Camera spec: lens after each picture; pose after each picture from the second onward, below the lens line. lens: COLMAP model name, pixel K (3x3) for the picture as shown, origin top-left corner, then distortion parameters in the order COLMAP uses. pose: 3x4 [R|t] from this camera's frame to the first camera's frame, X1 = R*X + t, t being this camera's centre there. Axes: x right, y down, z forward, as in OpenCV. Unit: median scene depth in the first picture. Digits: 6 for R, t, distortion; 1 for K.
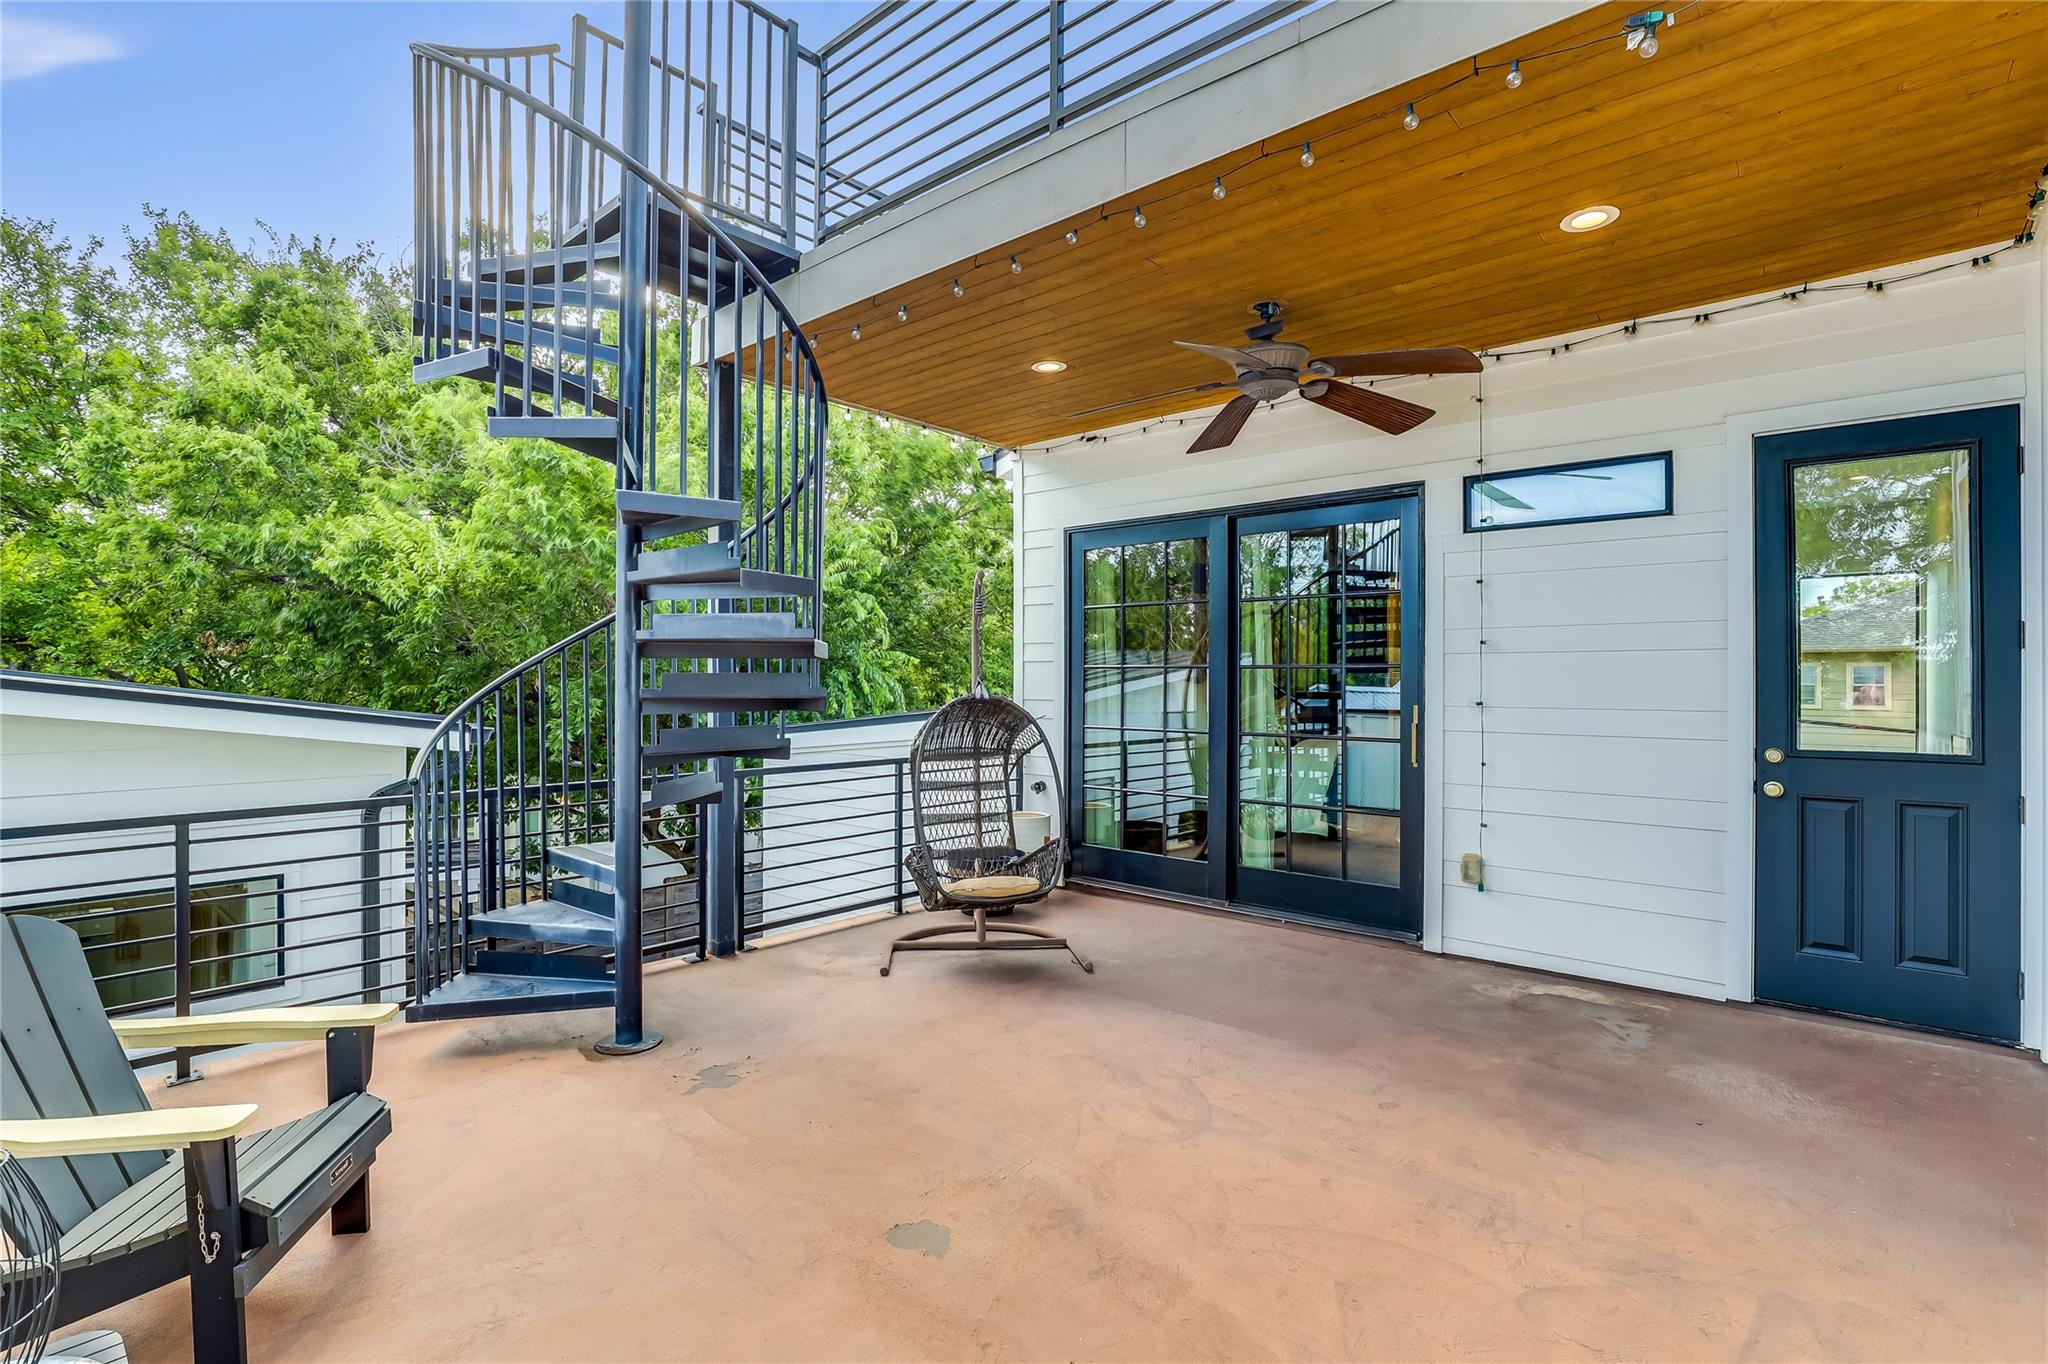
lens RADIAL K [[973.9, 0, 1022.4], [0, 973.9, 679.6], [0, 0, 1]] dist [-0.000902, -0.000030]
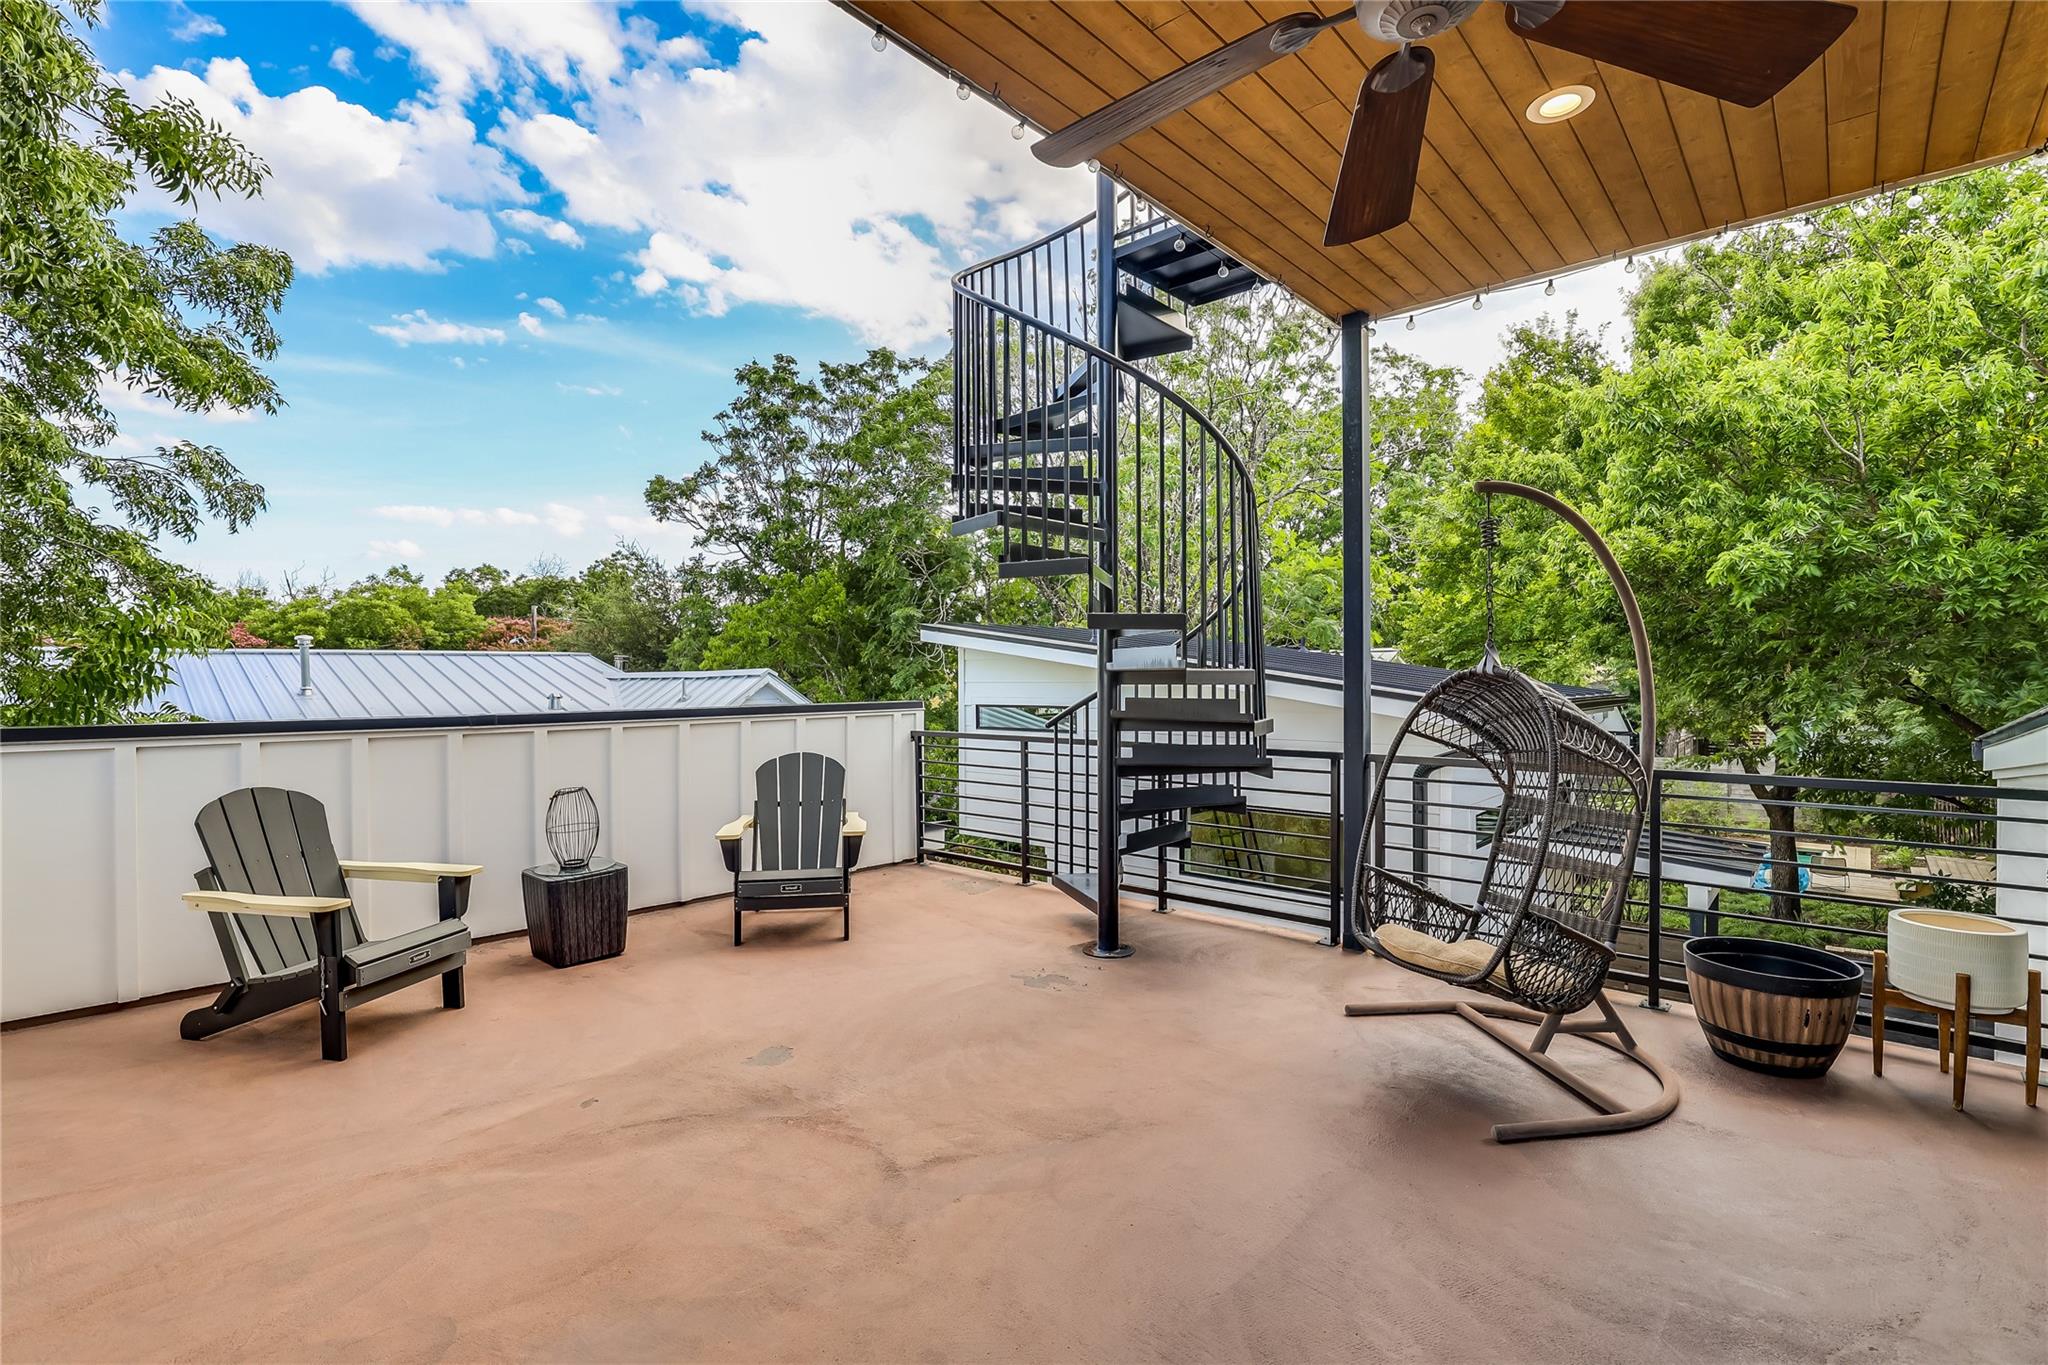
lens RADIAL K [[936.9, 0, 1022.2], [0, 936.9, 671.8], [0, 0, 1]] dist [-0.000827, 0.000046]
pose [[-0.004584, 0.018083, -0.999826, 0.909898], [0.007422, 0.999810, 0.018048, -0.017709], [0.999962, -0.007338, -0.004717, 0.983038]]
